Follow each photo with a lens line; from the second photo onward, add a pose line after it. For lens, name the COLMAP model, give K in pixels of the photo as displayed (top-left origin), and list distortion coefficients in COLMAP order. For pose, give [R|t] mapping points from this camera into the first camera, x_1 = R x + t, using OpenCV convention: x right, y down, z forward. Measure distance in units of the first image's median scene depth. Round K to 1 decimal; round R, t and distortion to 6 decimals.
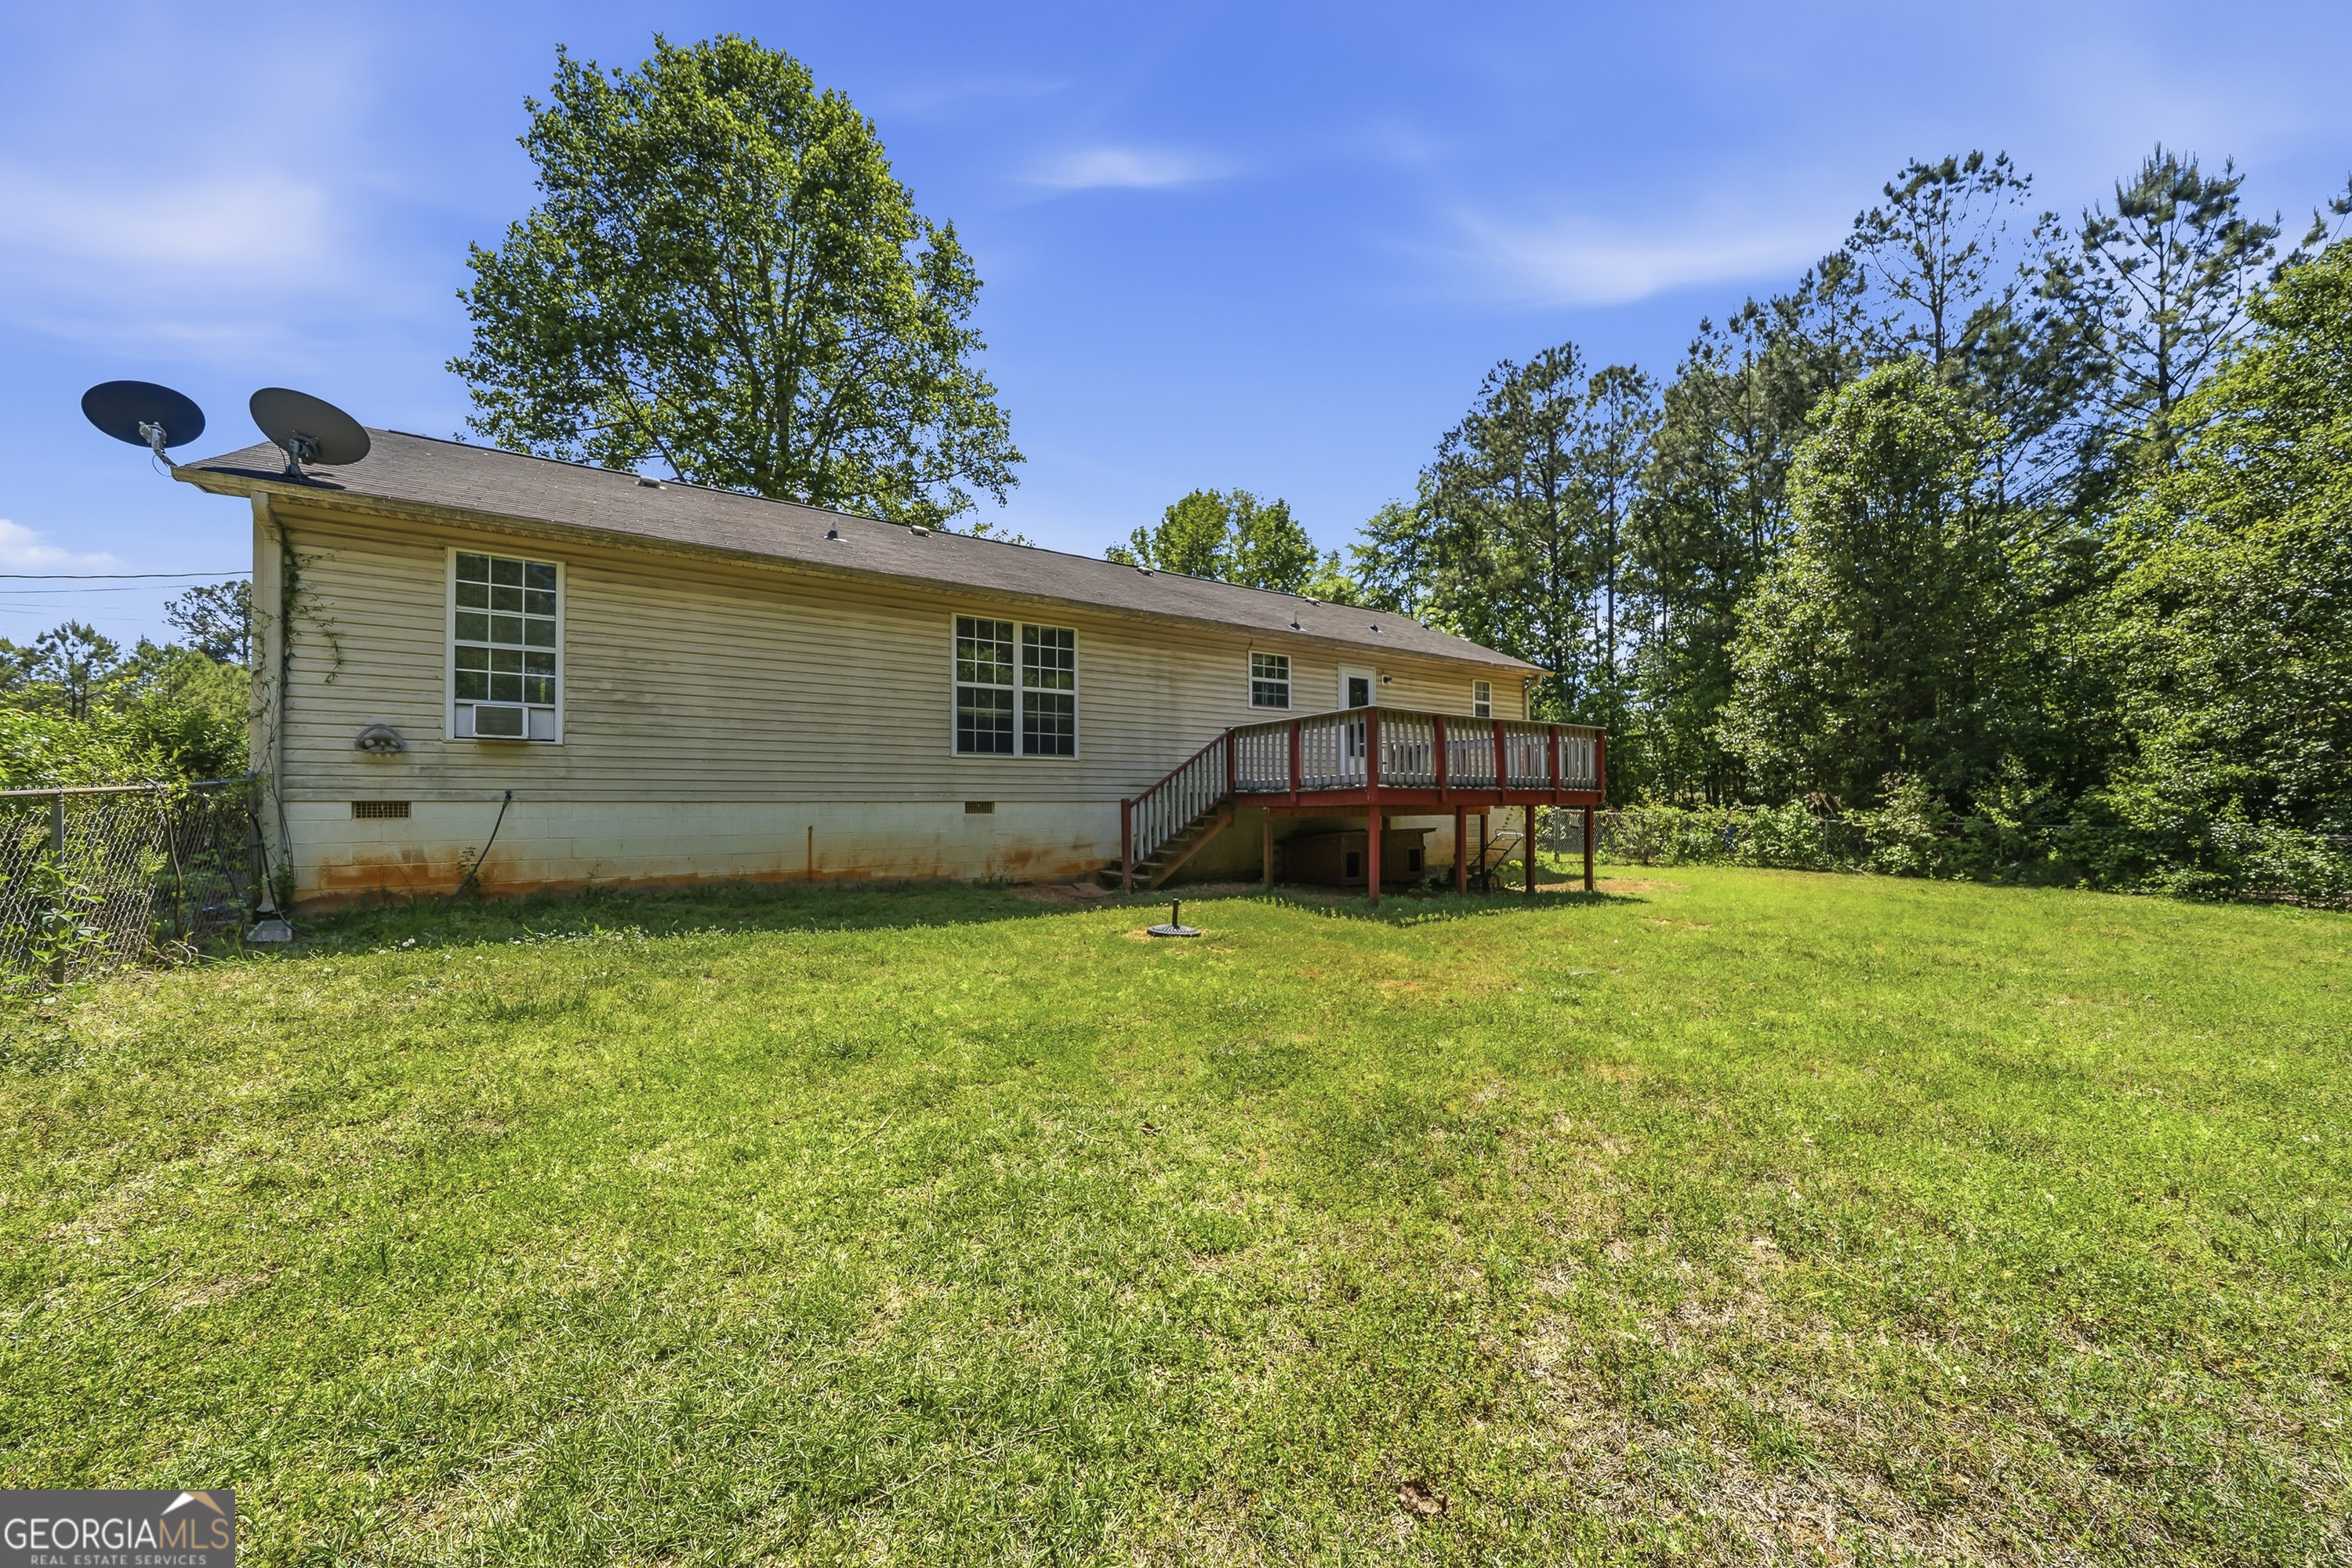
lens RADIAL K [[836.2, 0, 1140.4], [0, 836.2, 794.2], [0, 0, 1]] dist [-0.016772, 0.000015]
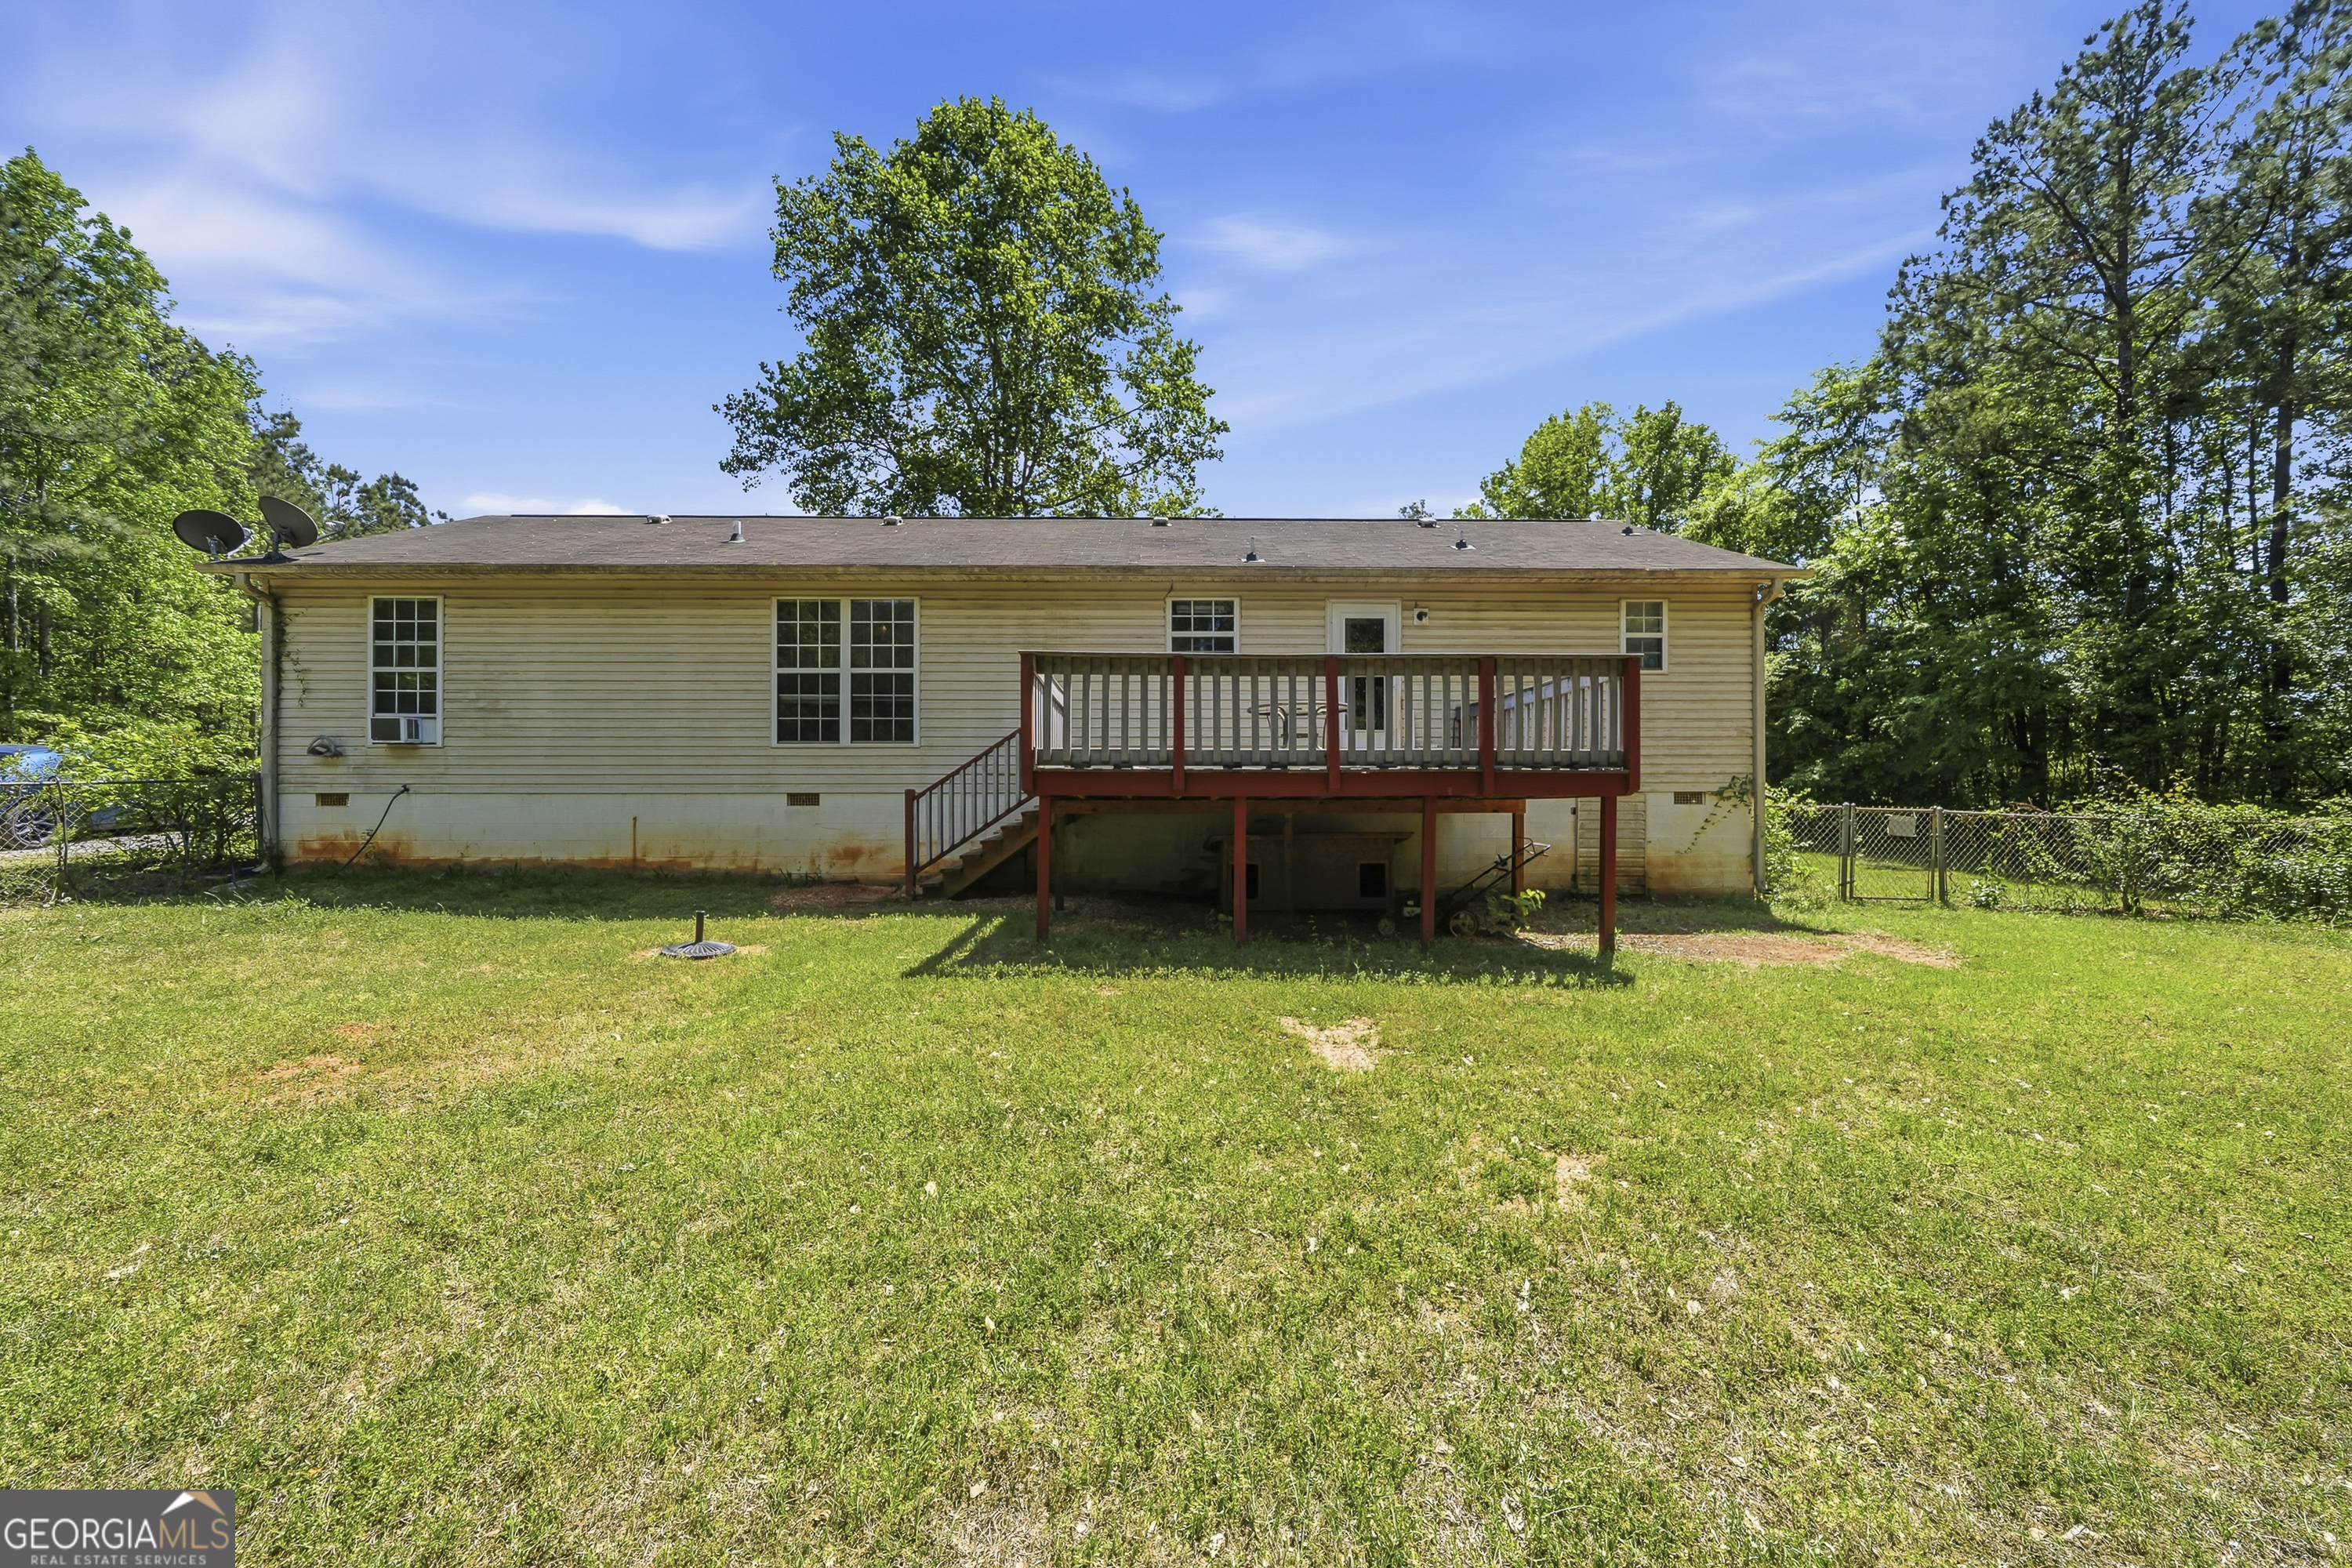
lens RADIAL K [[801.5, 0, 1176.0], [0, 801.5, 784.0], [0, 0, 1]] dist [-0.010081, -0.000066]
pose [[0.846726, -0.003856, -0.532016, 0.637101], [0.005516, 0.999984, 0.001532, -0.000742], [0.532001, -0.004232, 0.846733, 0.449467]]
